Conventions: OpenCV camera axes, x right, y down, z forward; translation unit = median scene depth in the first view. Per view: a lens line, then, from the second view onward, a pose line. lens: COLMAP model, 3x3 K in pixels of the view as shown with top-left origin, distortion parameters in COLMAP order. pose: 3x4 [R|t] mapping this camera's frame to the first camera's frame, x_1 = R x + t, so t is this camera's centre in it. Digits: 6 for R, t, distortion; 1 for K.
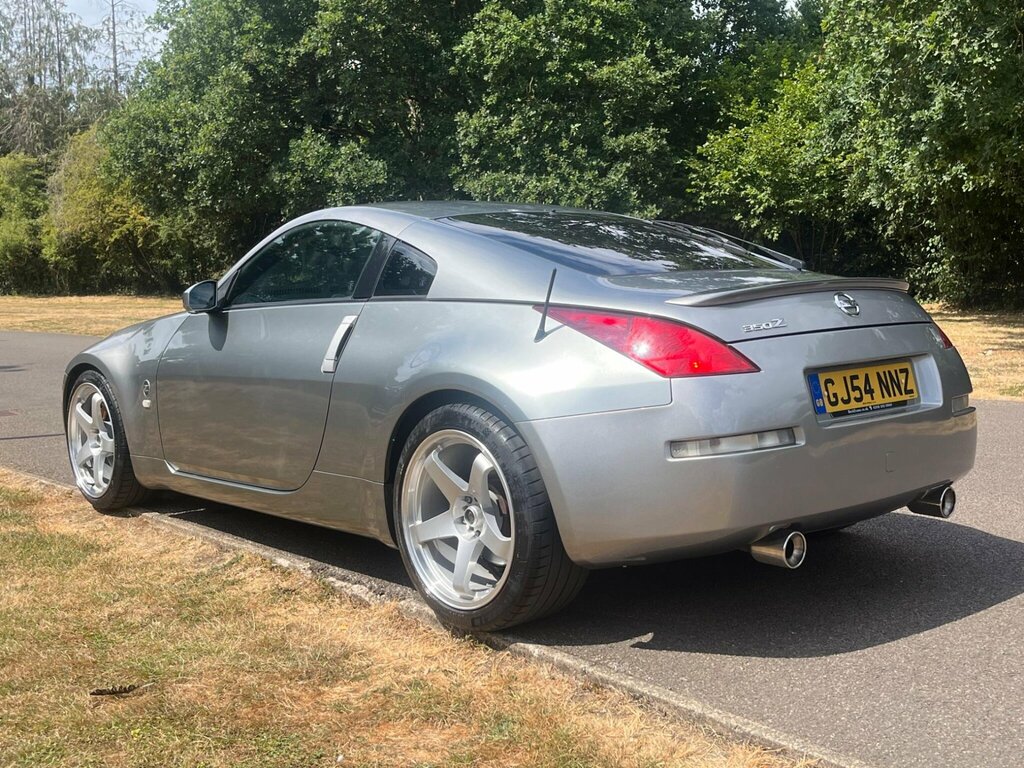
lens RADIAL K [[1181.0, 0, 508.1], [0, 1181.0, 385.6], [0, 0, 1]] dist [0.082331, -0.171694]
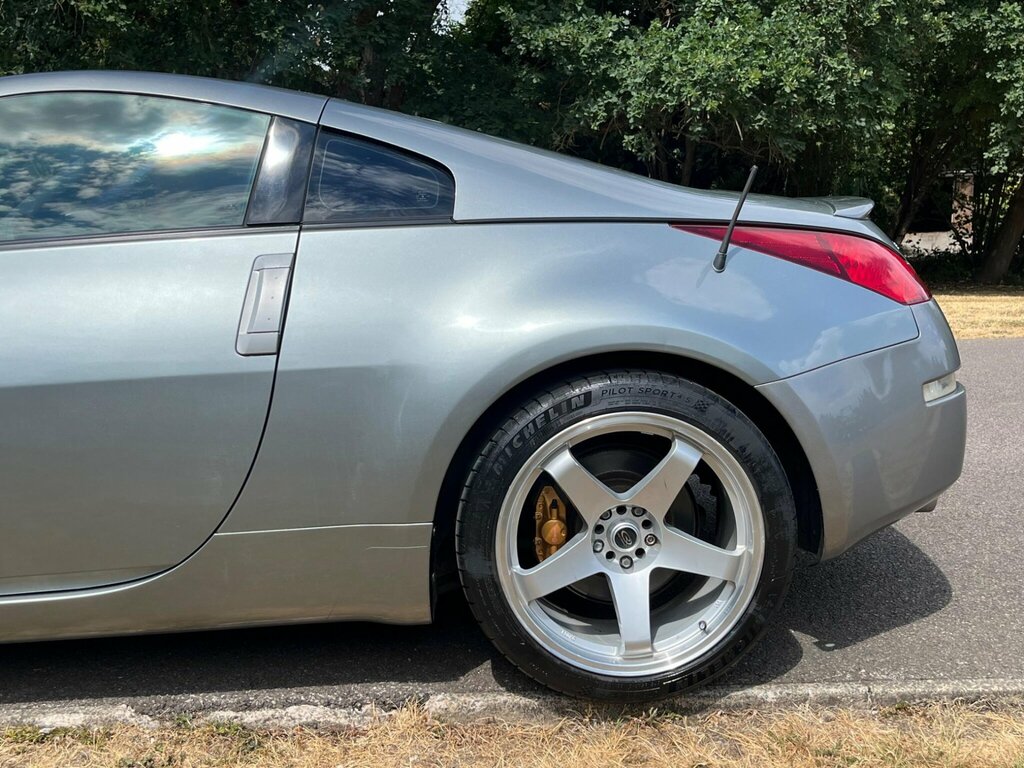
lens RADIAL K [[1110.1, 0, 512.0], [0, 1110.1, 384.0], [0, 0, 1]] dist [0.020076, 0.022774]
pose [[0.625142, -0.108743, 0.772899, -0.445992], [0.090032, 0.993684, 0.066986, -0.020180], [-0.775301, 0.027710, 0.630984, 0.521414]]
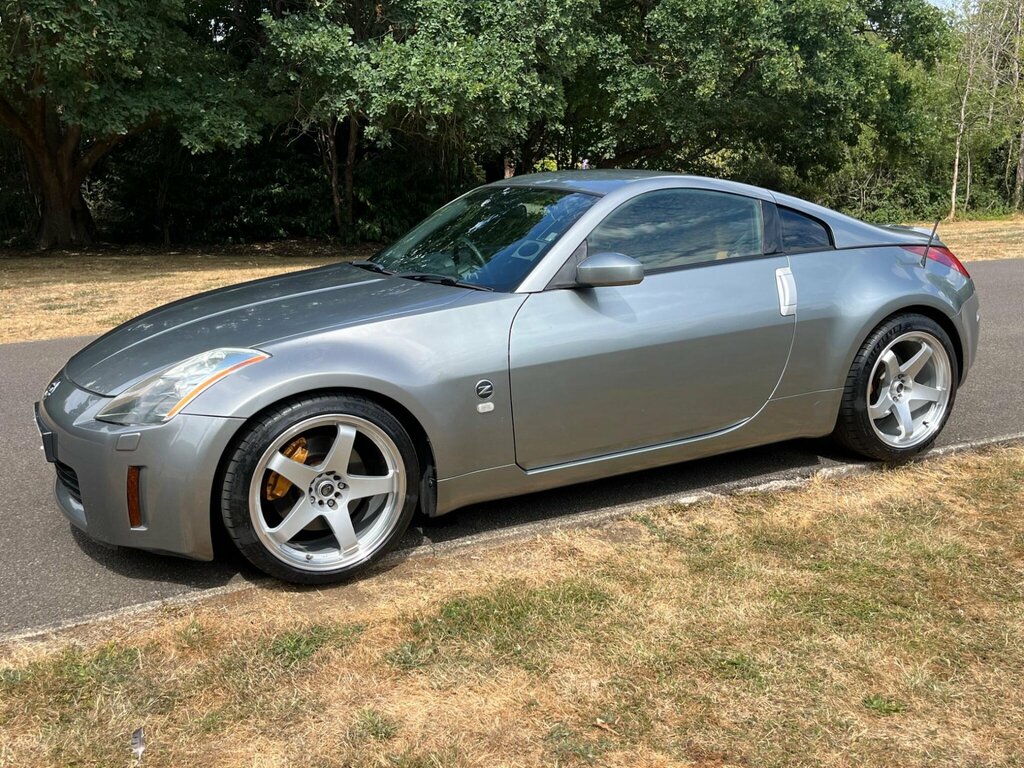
lens RADIAL K [[967.2, 0, 504.2], [0, 967.2, 382.6], [0, 0, 1]] dist [0.066464, -0.092307]
pose [[0.249913, -0.195235, 0.948381, -1.091096], [0.112158, 0.978705, 0.171922, -0.137061], [-0.961751, 0.063403, 0.266488, 0.930546]]
